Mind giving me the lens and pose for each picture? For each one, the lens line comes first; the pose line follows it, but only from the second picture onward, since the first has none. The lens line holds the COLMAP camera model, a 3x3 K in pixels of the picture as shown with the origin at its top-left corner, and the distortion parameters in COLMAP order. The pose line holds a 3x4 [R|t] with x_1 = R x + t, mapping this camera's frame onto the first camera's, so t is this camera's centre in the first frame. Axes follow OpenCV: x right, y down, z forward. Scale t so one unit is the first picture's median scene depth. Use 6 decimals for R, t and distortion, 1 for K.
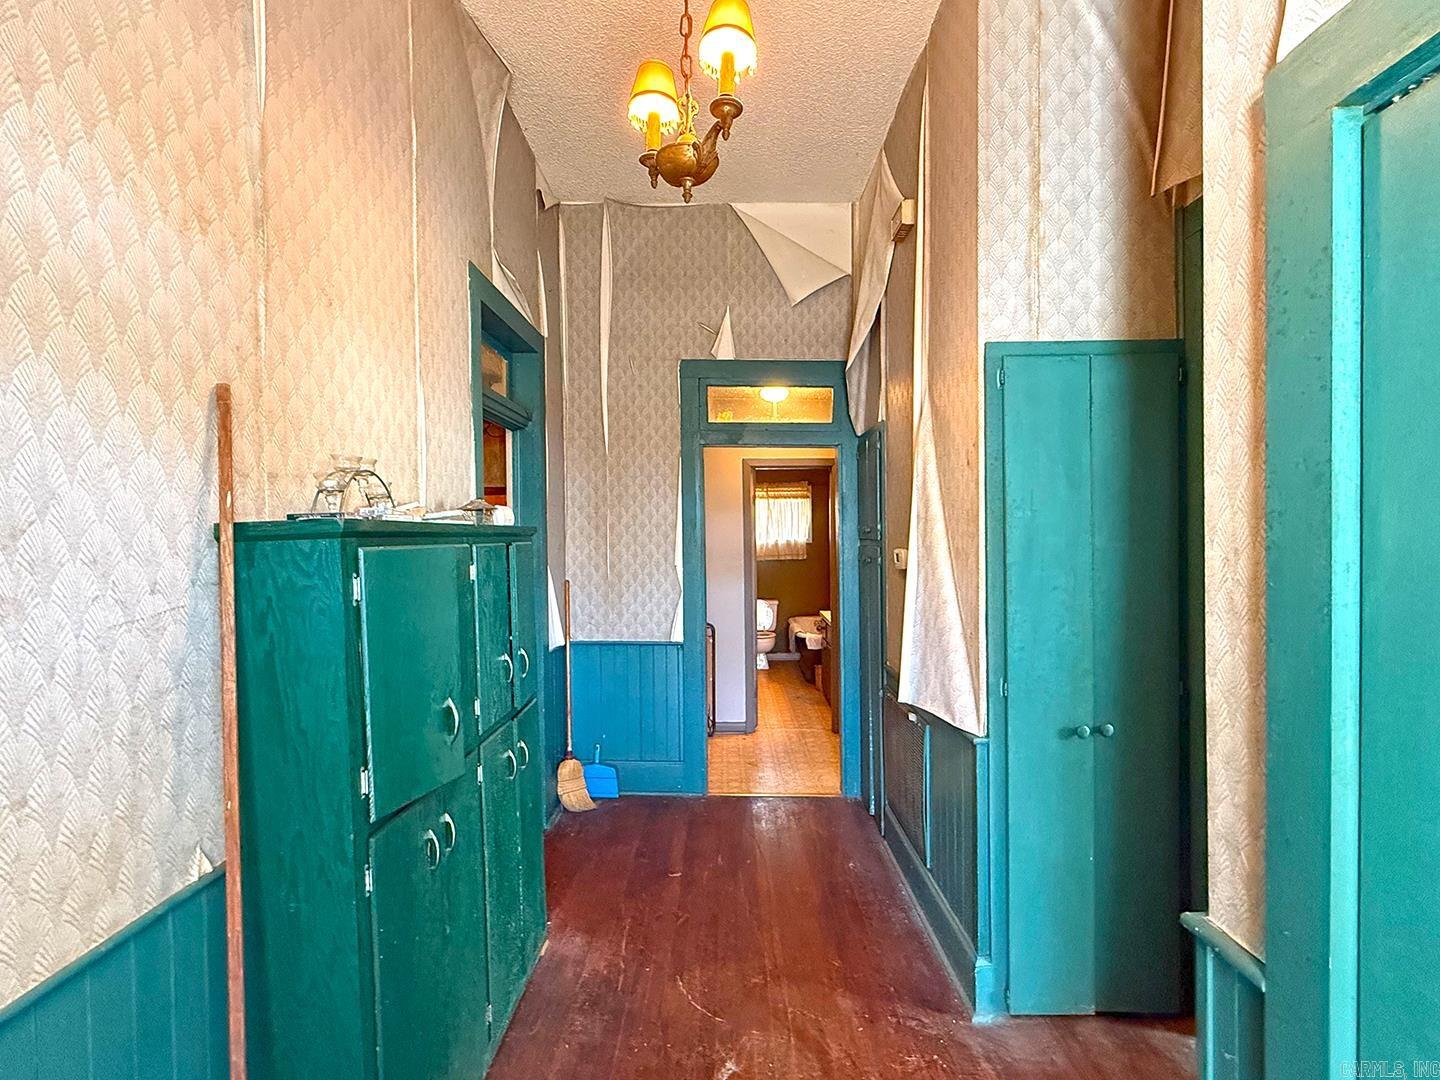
lens RADIAL K [[685.3, 0, 719.2], [0, 685.3, 538.5], [0, 0, 1]] dist [0.000415, -0.001292]
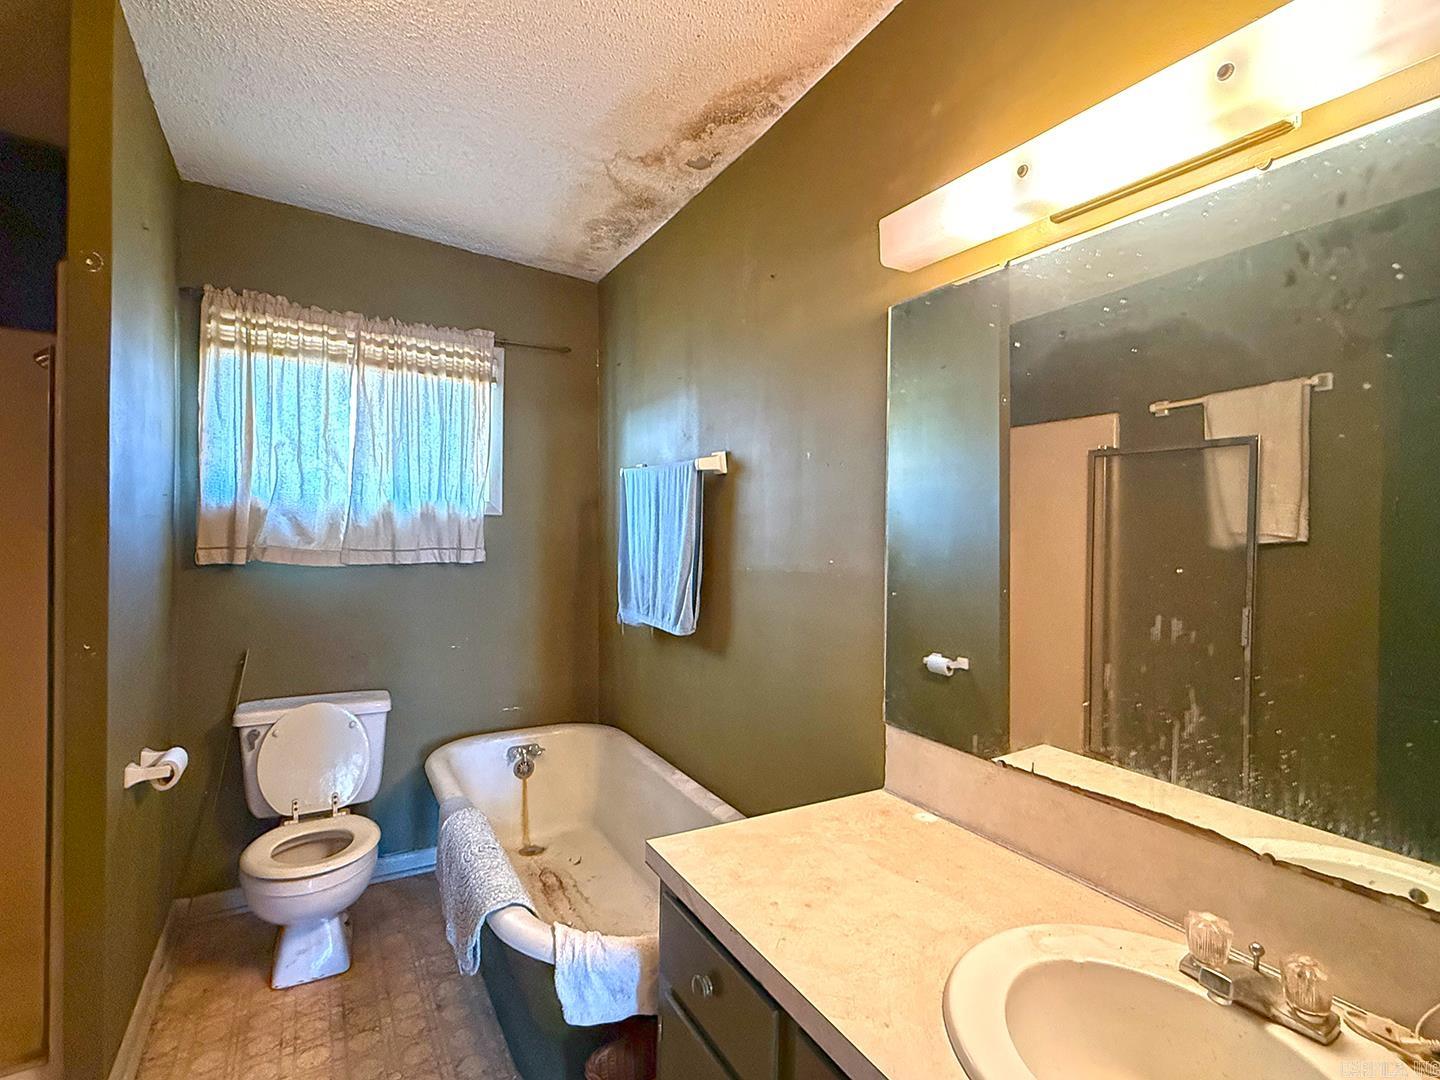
lens RADIAL K [[685.3, 0, 718.3], [0, 685.3, 539.7], [0, 0, 1]] dist [0.000415, -0.001292]
pose [[0.855225, 0.022126, 0.517784, 0.051903], [-0.022629, 0.999730, -0.005345, 0.017729], [-0.517762, -0.007146, 0.855495, 0.658900]]
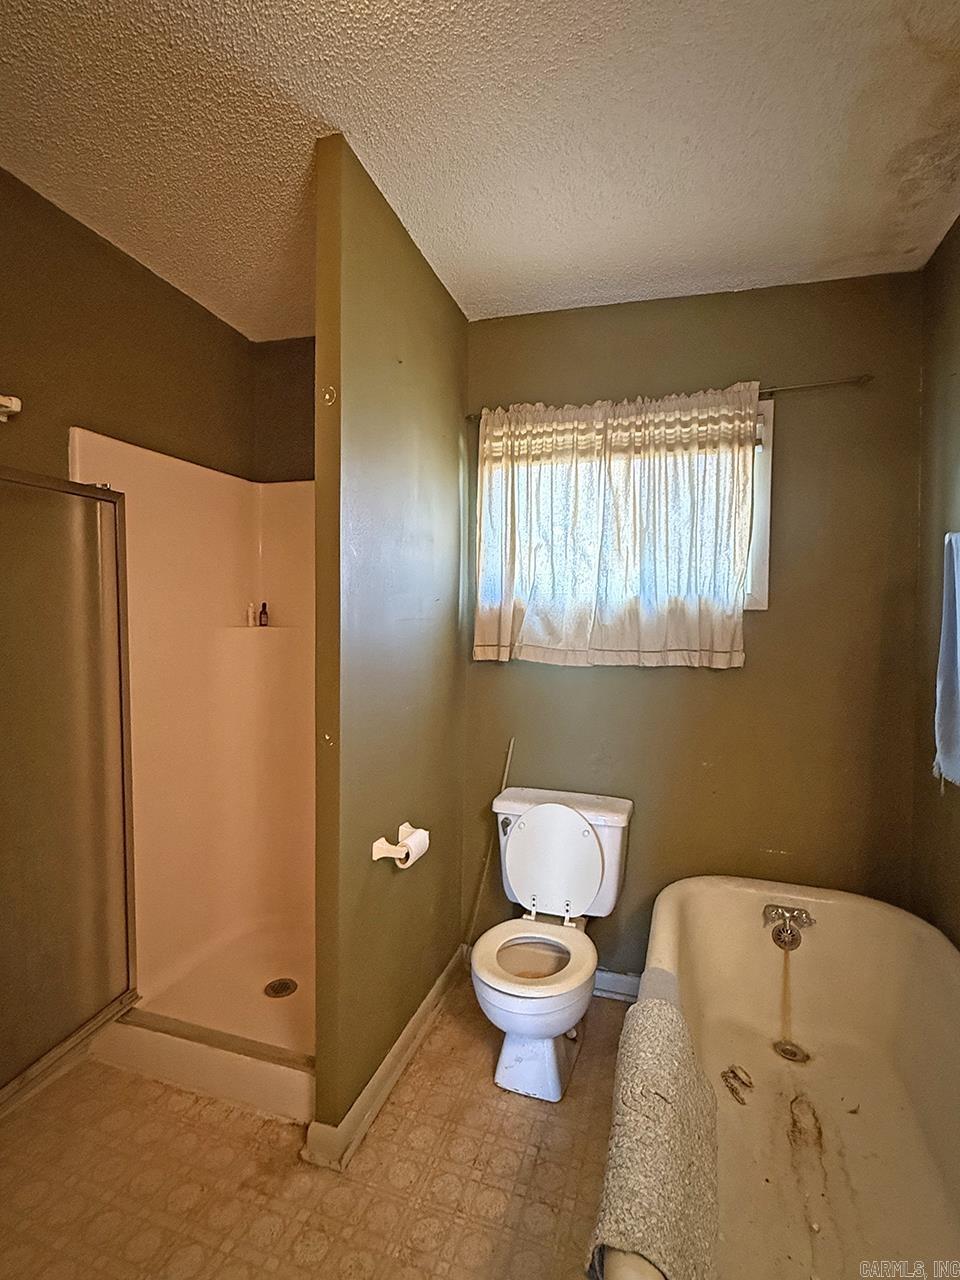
lens RADIAL K [[609.2, 0, 475.4], [0, 609.2, 640.1], [0, 0, 1]] dist [0.000415, -0.001292]
pose [[0.949968, 0.033047, -0.310594, 0.101561], [-0.022501, 0.999044, 0.037477, 0.011624], [0.311535, -0.028613, 0.949804, 0.739237]]
